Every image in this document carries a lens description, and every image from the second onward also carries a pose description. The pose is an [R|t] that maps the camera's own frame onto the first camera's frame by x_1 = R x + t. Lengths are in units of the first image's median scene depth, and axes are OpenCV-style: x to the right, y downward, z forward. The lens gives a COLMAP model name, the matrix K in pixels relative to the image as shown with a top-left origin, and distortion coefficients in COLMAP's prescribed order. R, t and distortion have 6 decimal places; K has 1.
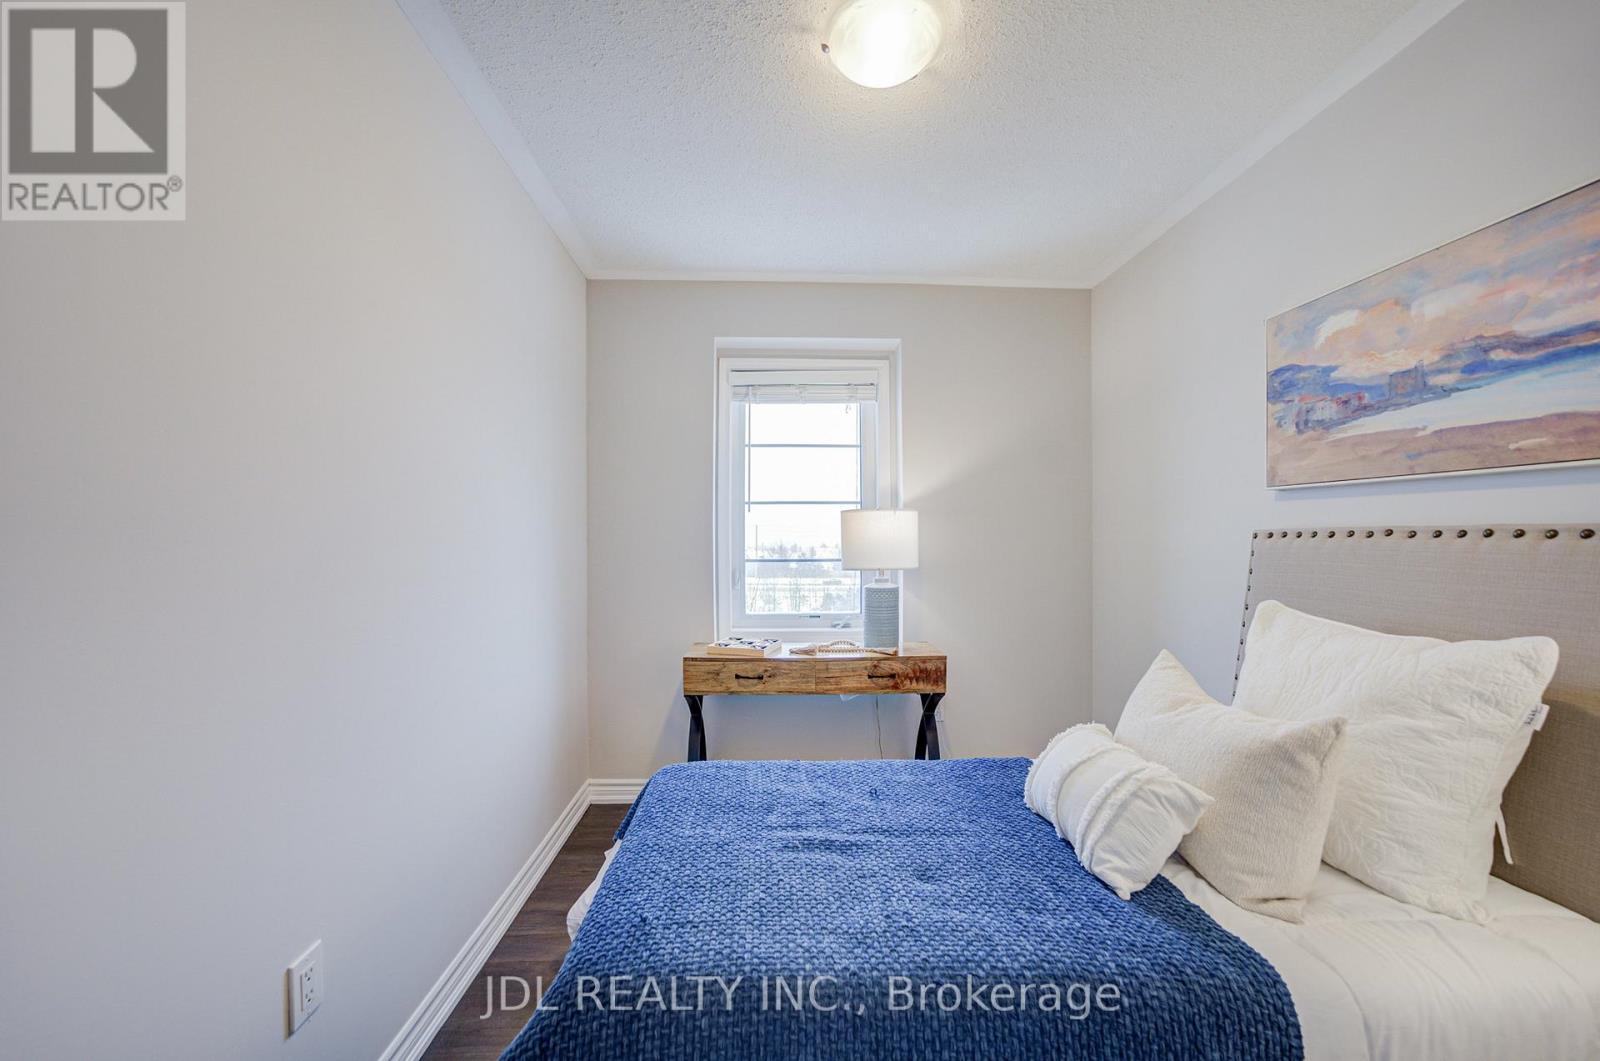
lens RADIAL K [[589.6, 0, 803.3], [0, 589.6, 546.6], [0, 0, 1]] dist [-0.007431, 0.012351]
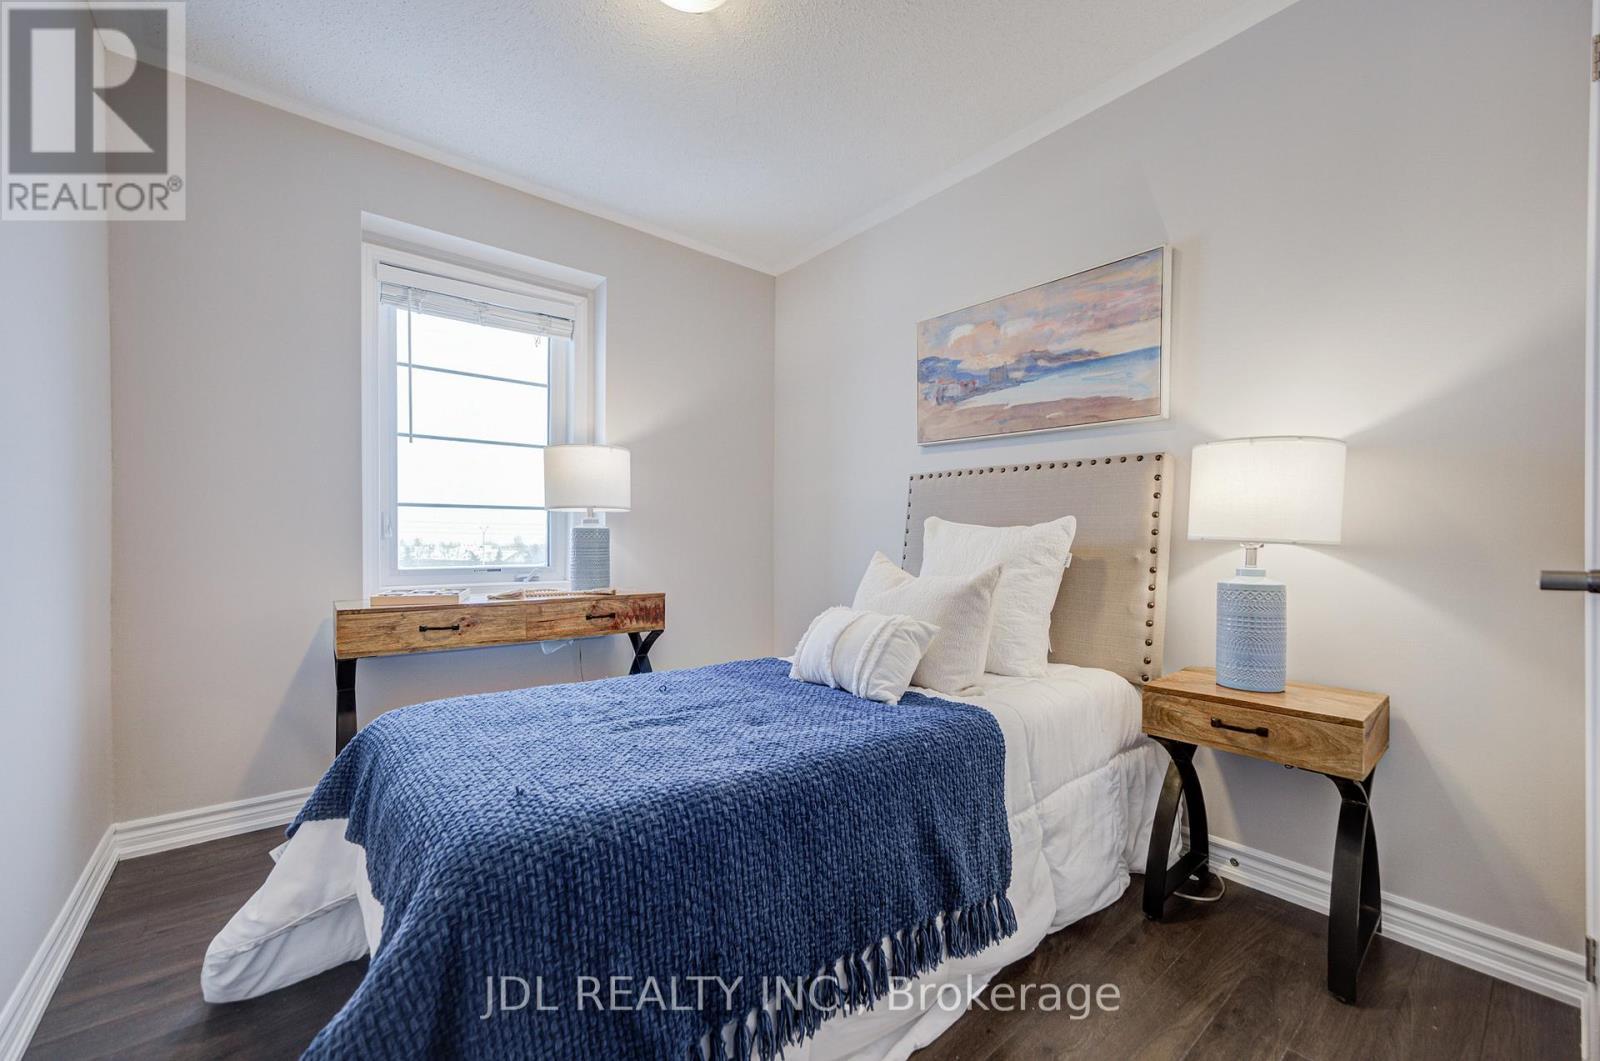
lens RADIAL K [[632.5, 0, 794.5], [0, 632.5, 542.2], [0, 0, 1]] dist [-0.039393, 0.043454]
pose [[0.810541, 0.017262, 0.585427, -0.355820], [-0.013041, 0.999850, -0.011427, 0.176893], [-0.585536, 0.001627, 0.810645, -0.025745]]
